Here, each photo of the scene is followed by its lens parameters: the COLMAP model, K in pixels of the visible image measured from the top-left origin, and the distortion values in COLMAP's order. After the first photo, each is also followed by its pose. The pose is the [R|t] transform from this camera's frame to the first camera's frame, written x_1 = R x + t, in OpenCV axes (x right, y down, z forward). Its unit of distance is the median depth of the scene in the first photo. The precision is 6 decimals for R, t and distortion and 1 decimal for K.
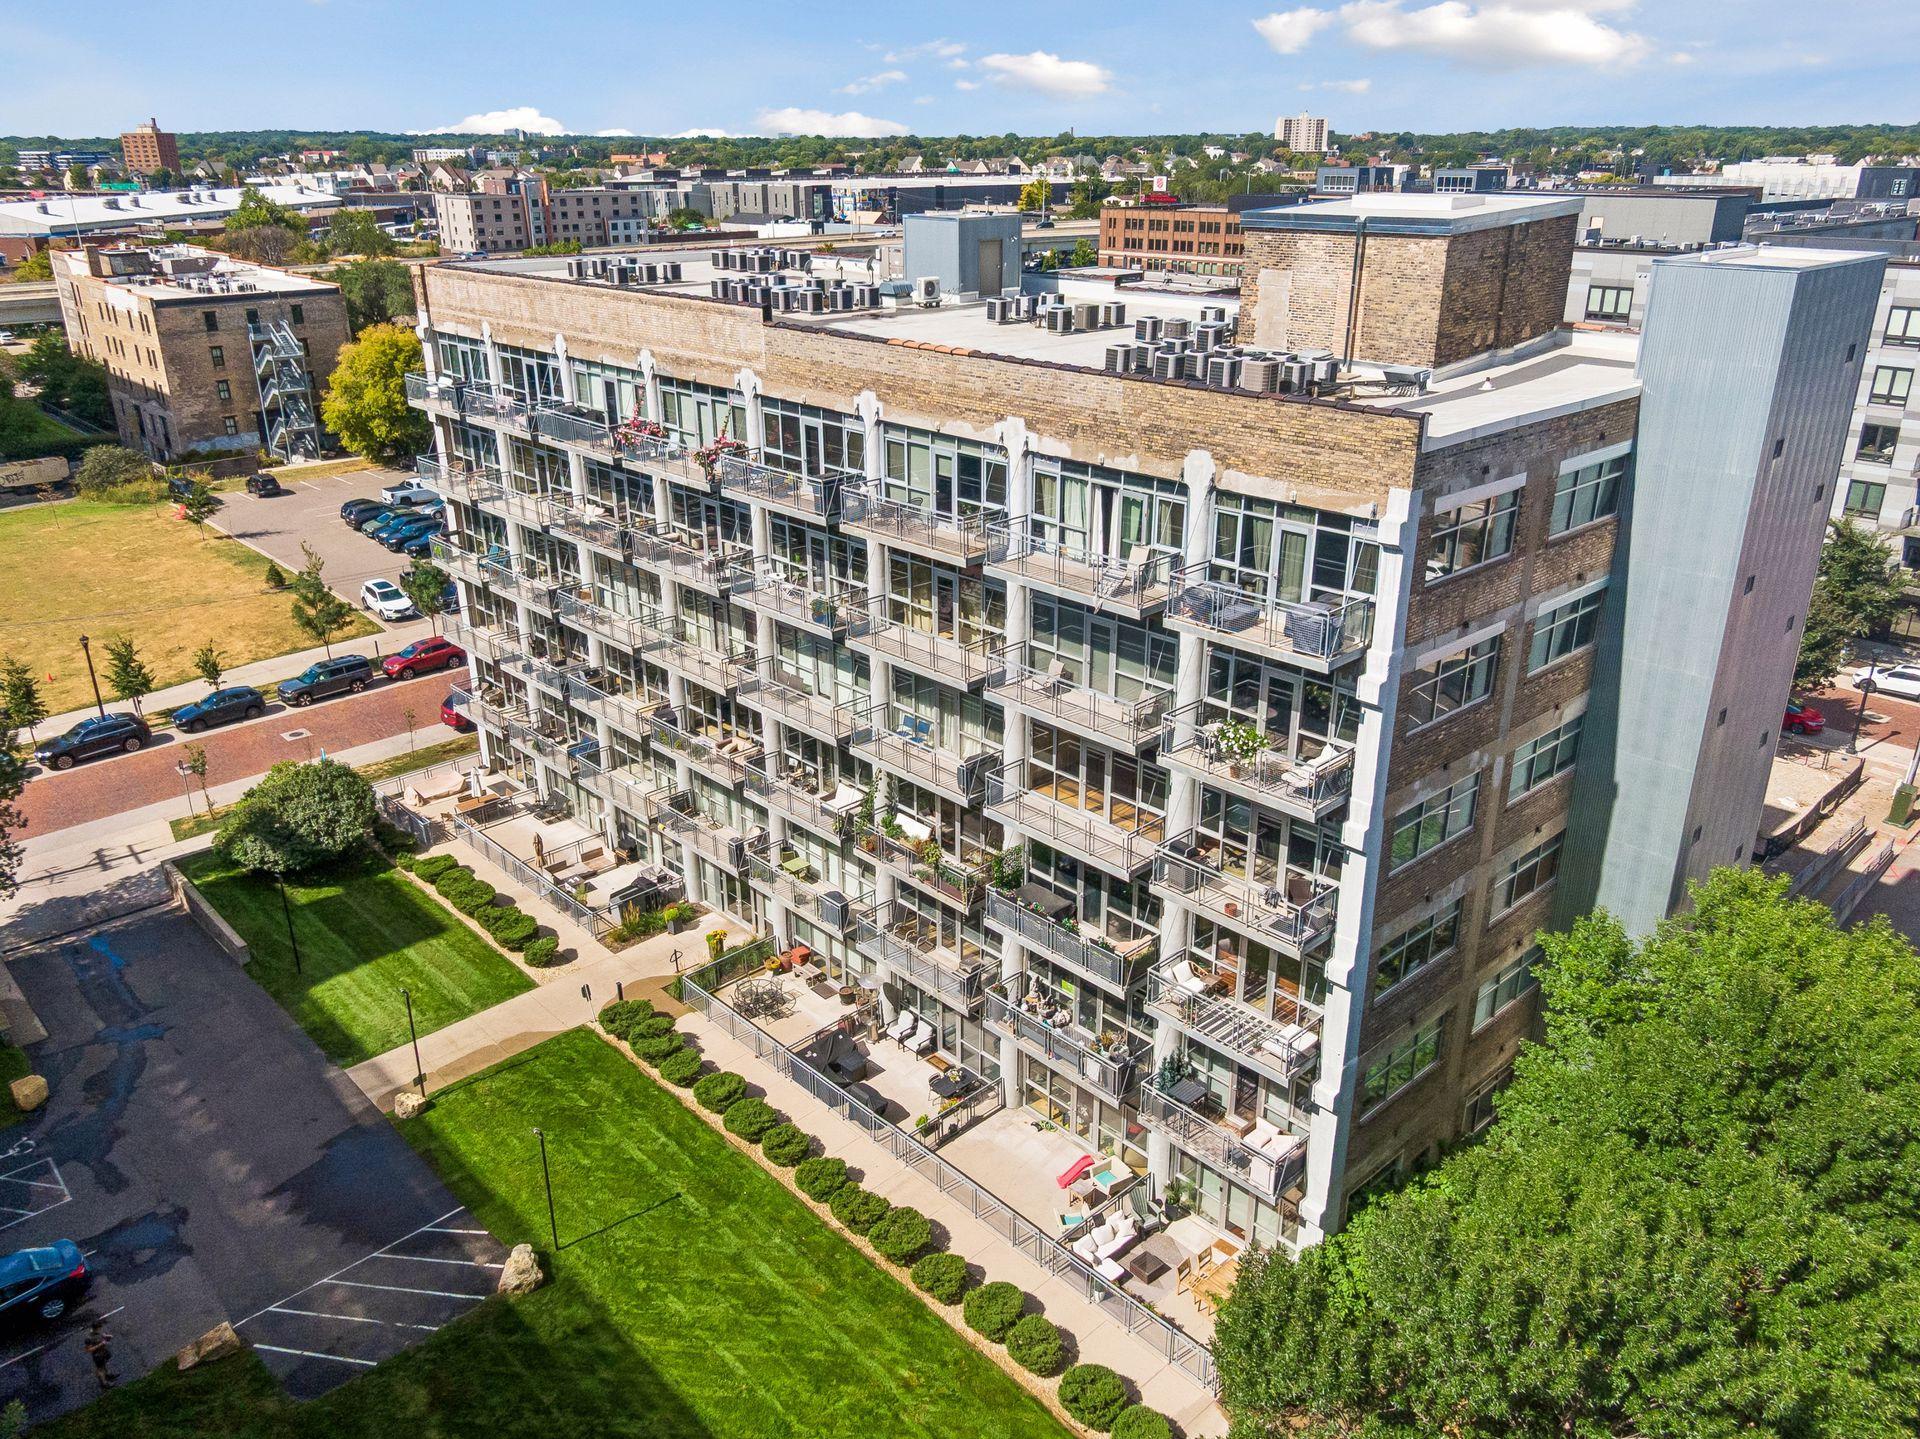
lens RADIAL K [[1402.1, 0, 958.6], [0, 1402.1, 712.6], [0, 0, 1]] dist [0.049142, -0.082557]
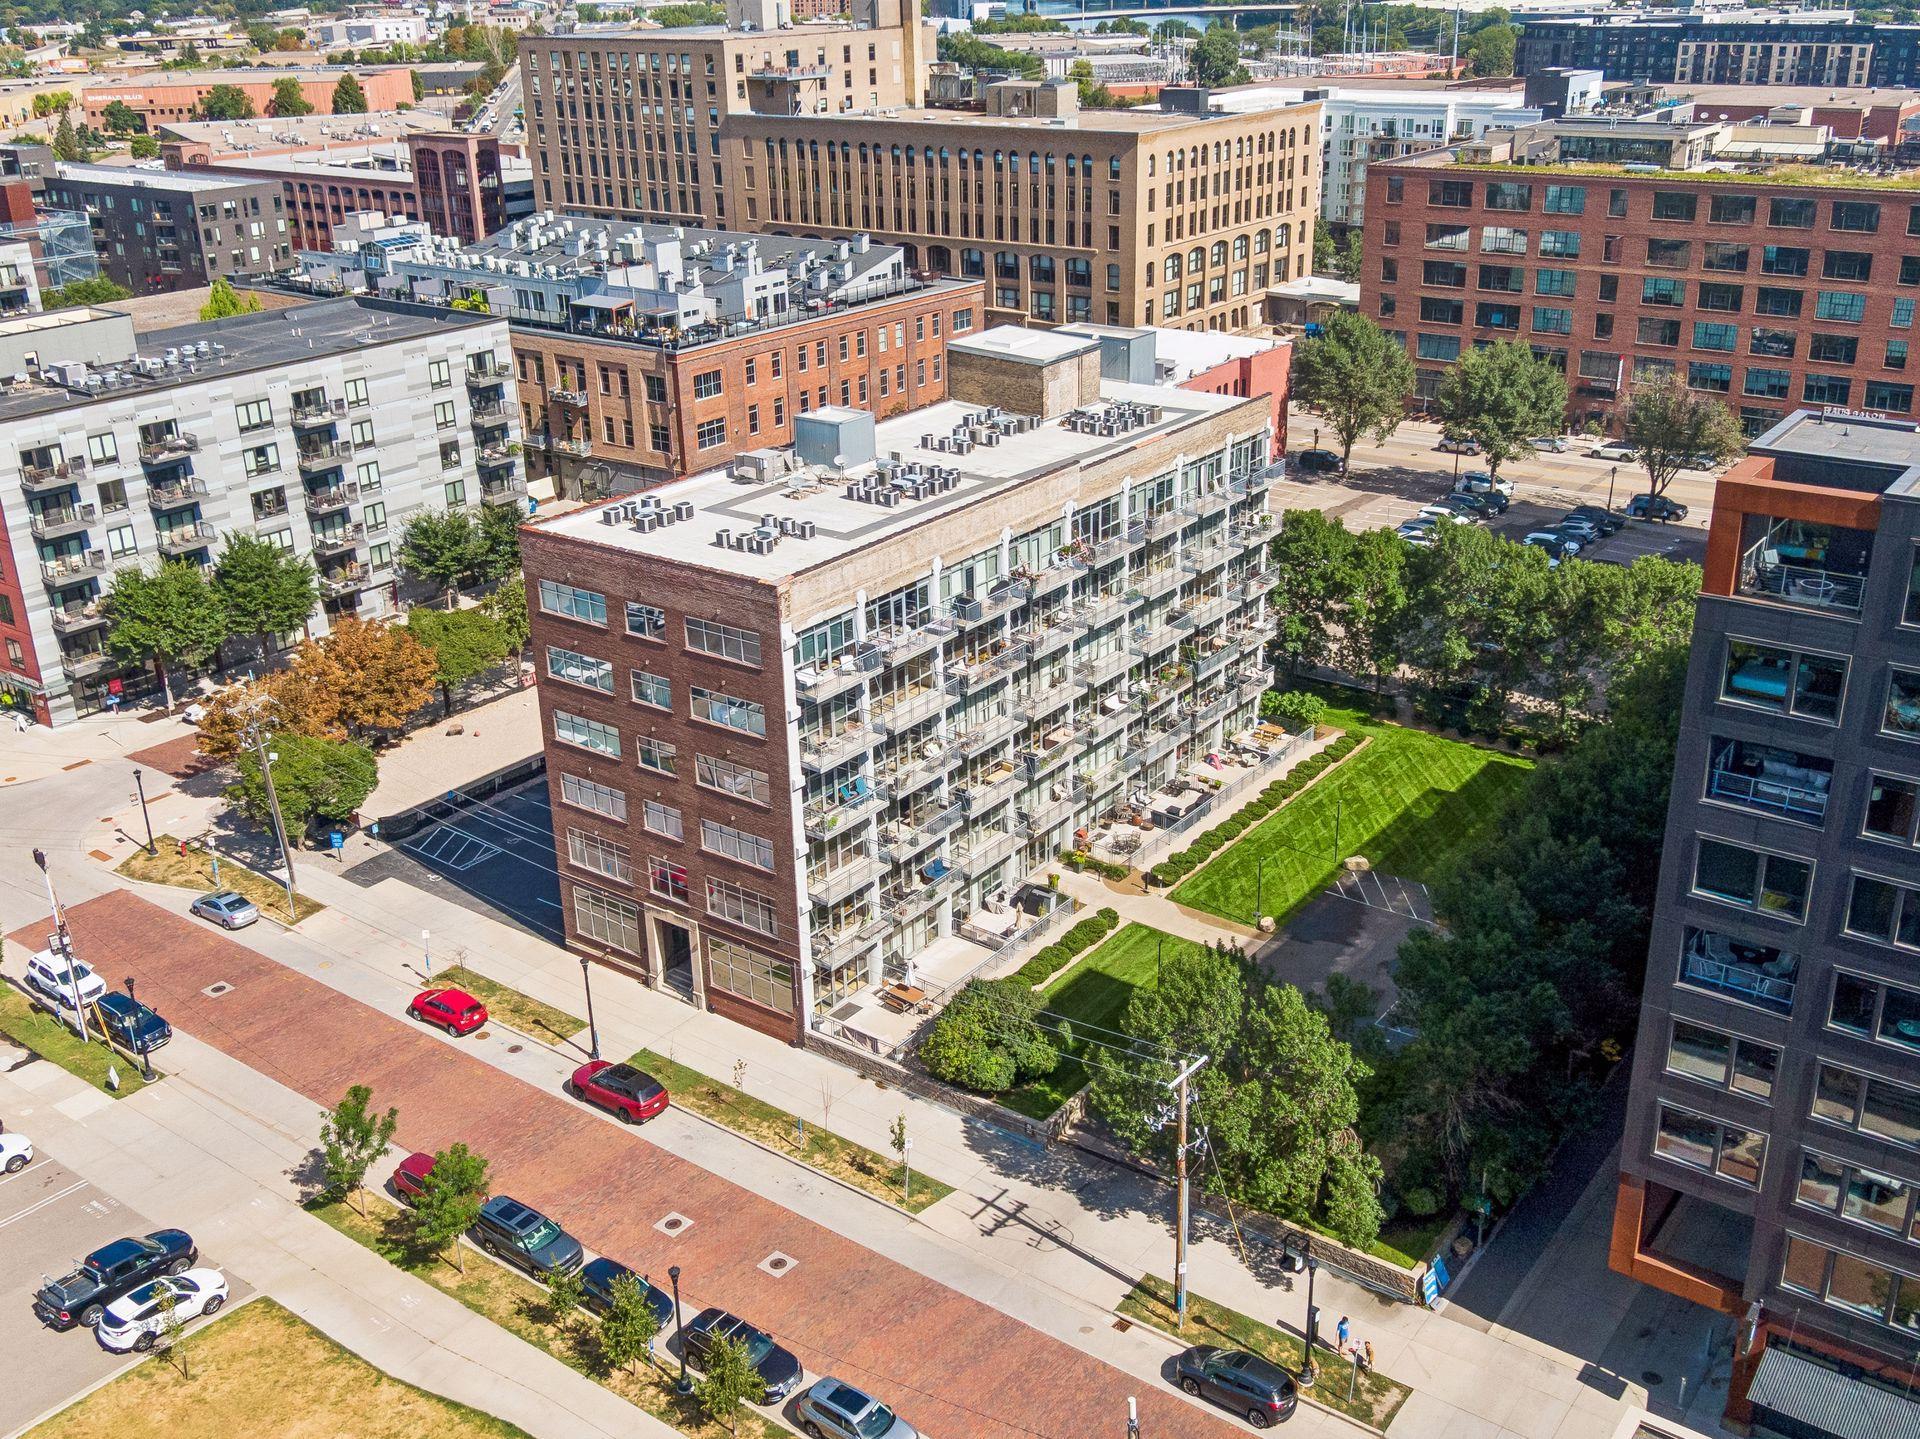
lens RADIAL K [[1852.0, 0, 960.0], [0, 1852.0, 719.5], [0, 0, 1]] dist [0.027255, -0.017149]
pose [[-0.170576, -0.370263, 0.913131, -1.948453], [0.389959, 0.825684, 0.407650, -0.846329], [-0.904895, 0.425619, 0.003546, 1.035348]]
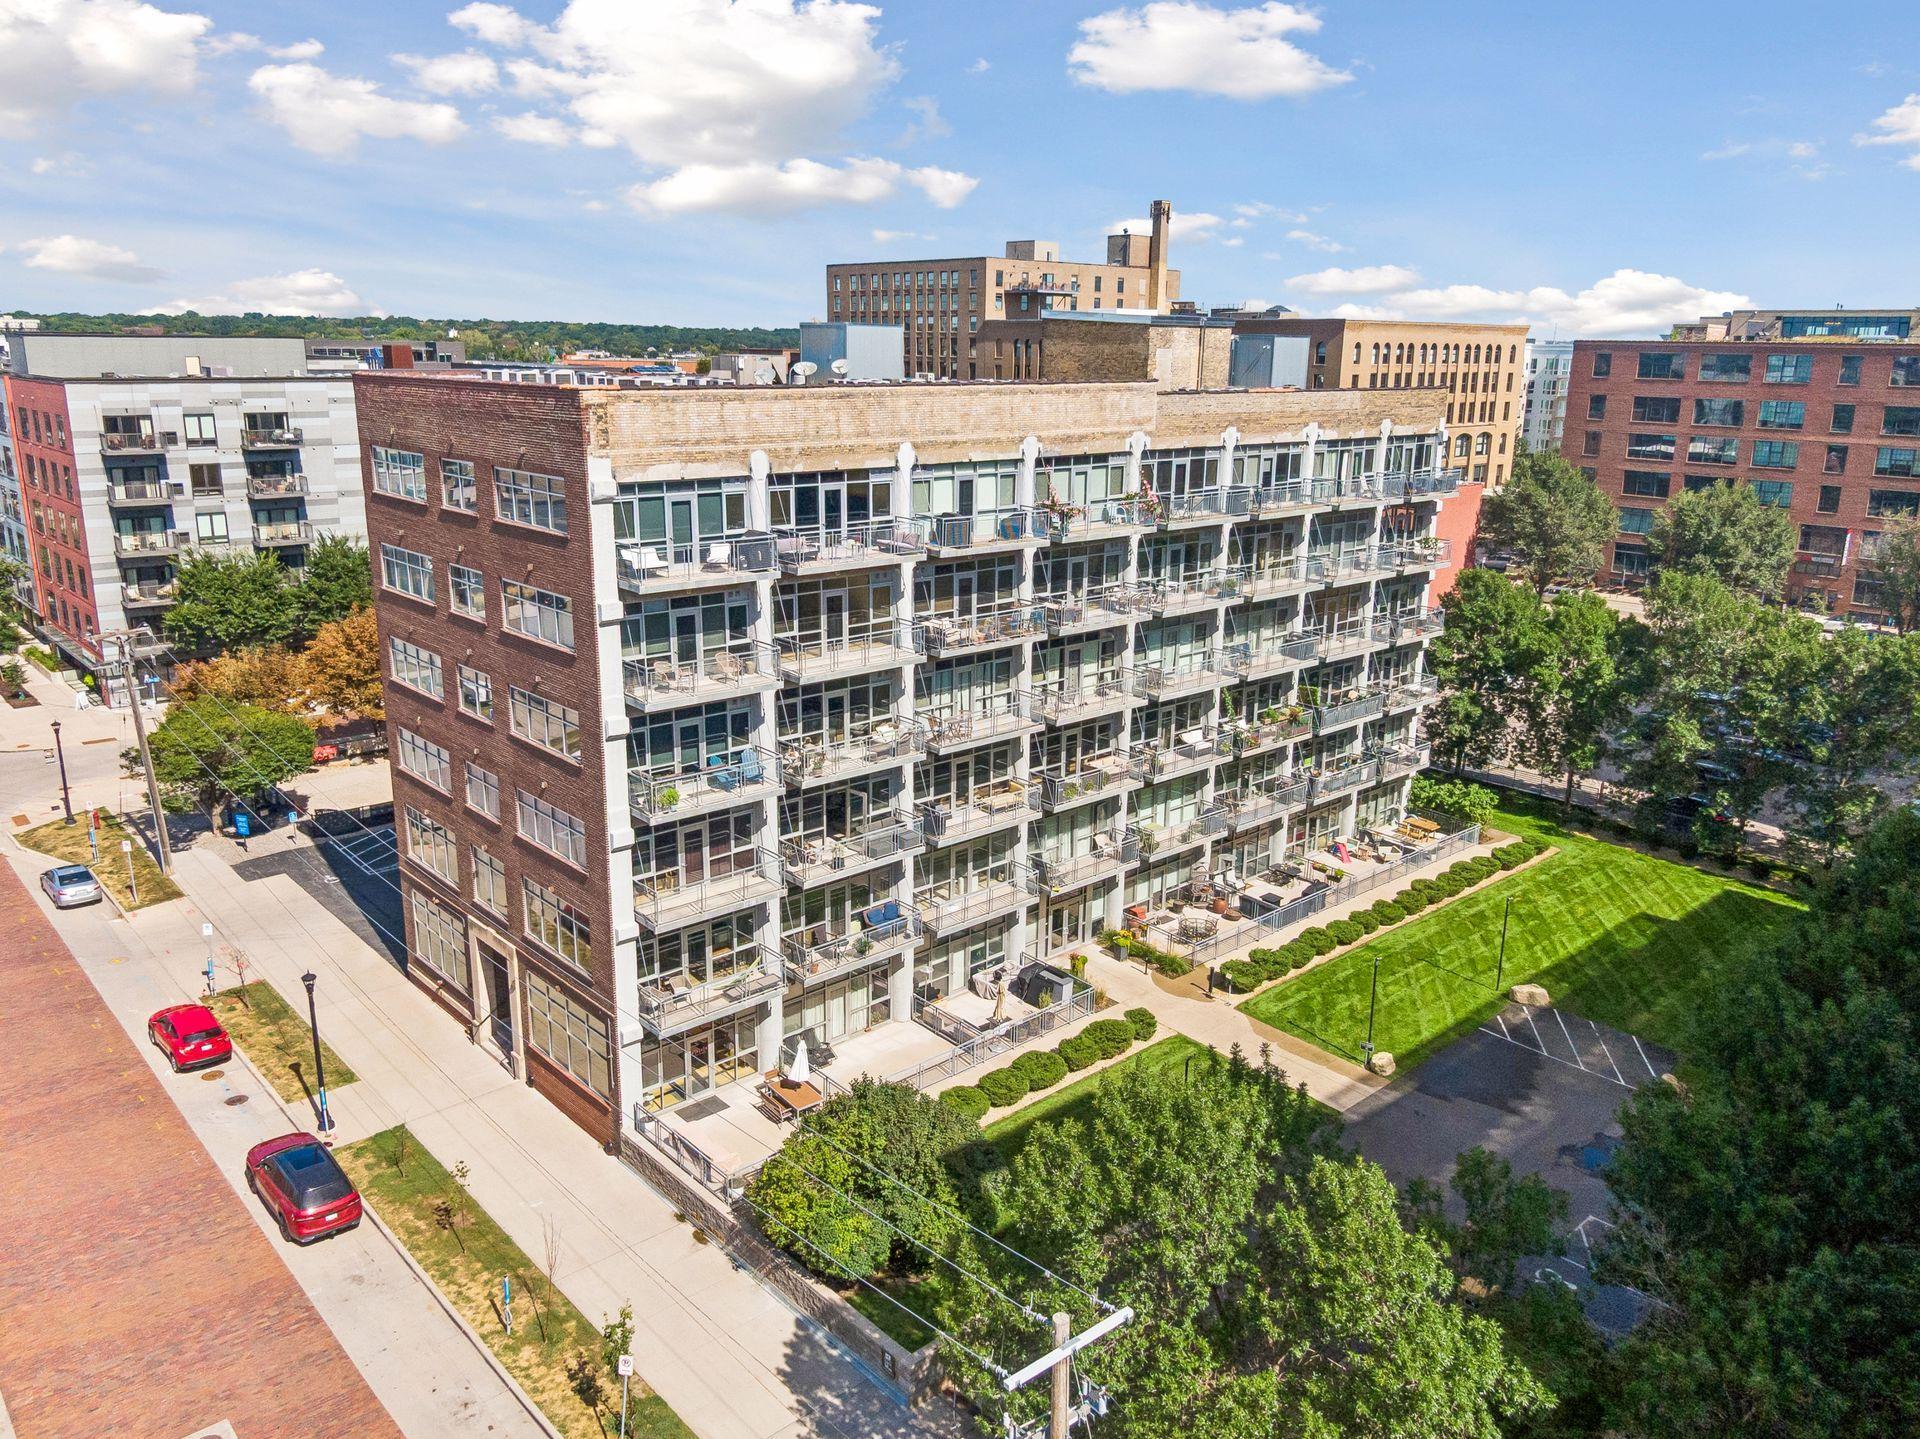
lens RADIAL K [[1402.1, 0, 958.6], [0, 1402.1, 712.6], [0, 0, 1]] dist [0.049142, -0.082557]
pose [[0.025957, -0.250709, 0.967714, -1.205804], [0.362971, 0.904338, 0.224554, -0.301411], [-0.931439, 0.345424, 0.114474, 0.920884]]
